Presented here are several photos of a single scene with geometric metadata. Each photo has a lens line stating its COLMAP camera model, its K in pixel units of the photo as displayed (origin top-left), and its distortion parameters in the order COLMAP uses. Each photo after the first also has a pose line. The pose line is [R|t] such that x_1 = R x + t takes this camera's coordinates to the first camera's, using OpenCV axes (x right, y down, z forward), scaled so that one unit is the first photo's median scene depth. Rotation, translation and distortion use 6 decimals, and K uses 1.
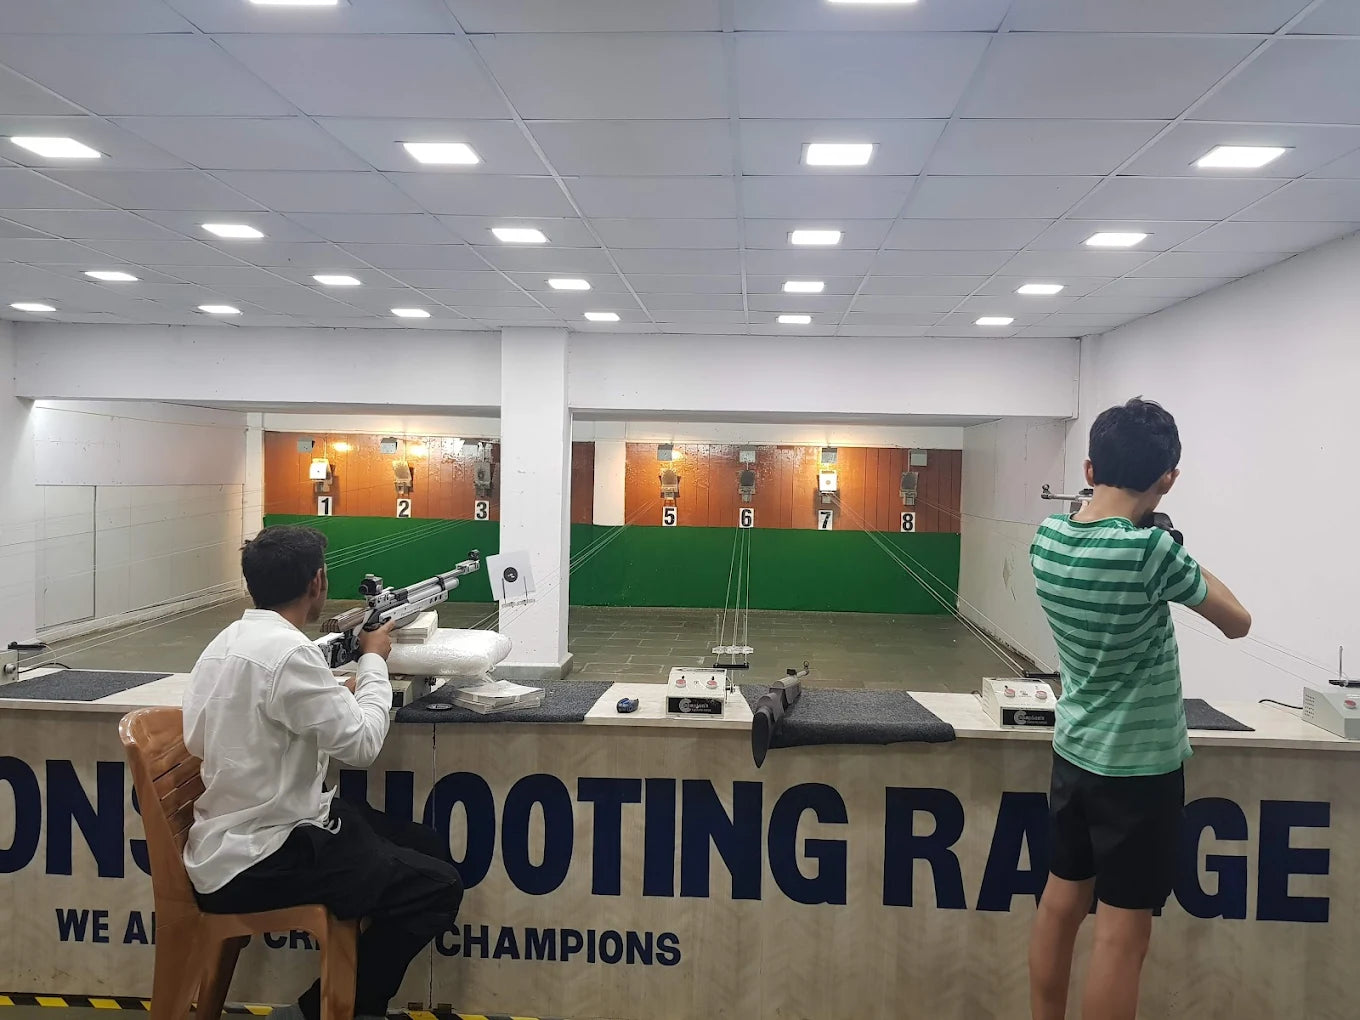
lens RADIAL K [[1384.7, 0, 648.6], [0, 1384.7, 481.4], [0, 0, 1]] dist [0.019120, 0.000000]
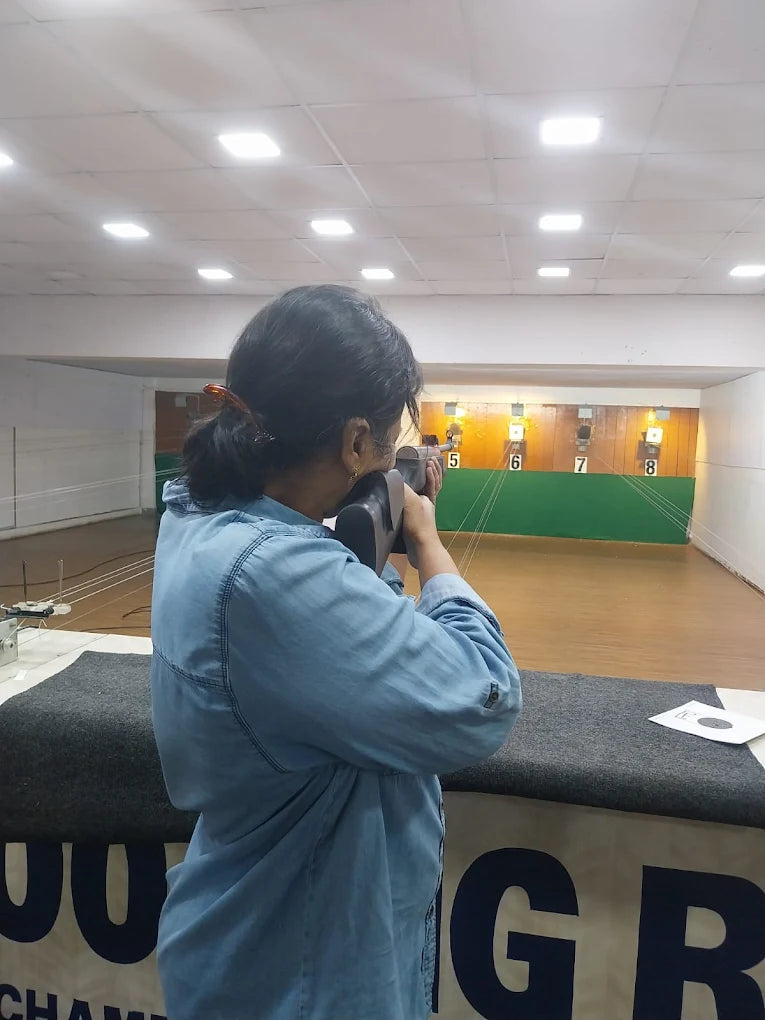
lens RADIAL K [[819.8, 0, 356.4], [0, 819.8, 501.2], [0, 0, 1]] dist [0.044022, -0.053589]
pose [[0.989183, 0.024372, -0.144651, 0.093555], [-0.014808, 0.997655, 0.066829, 0.035760], [0.145941, -0.063964, 0.987223, 0.624823]]
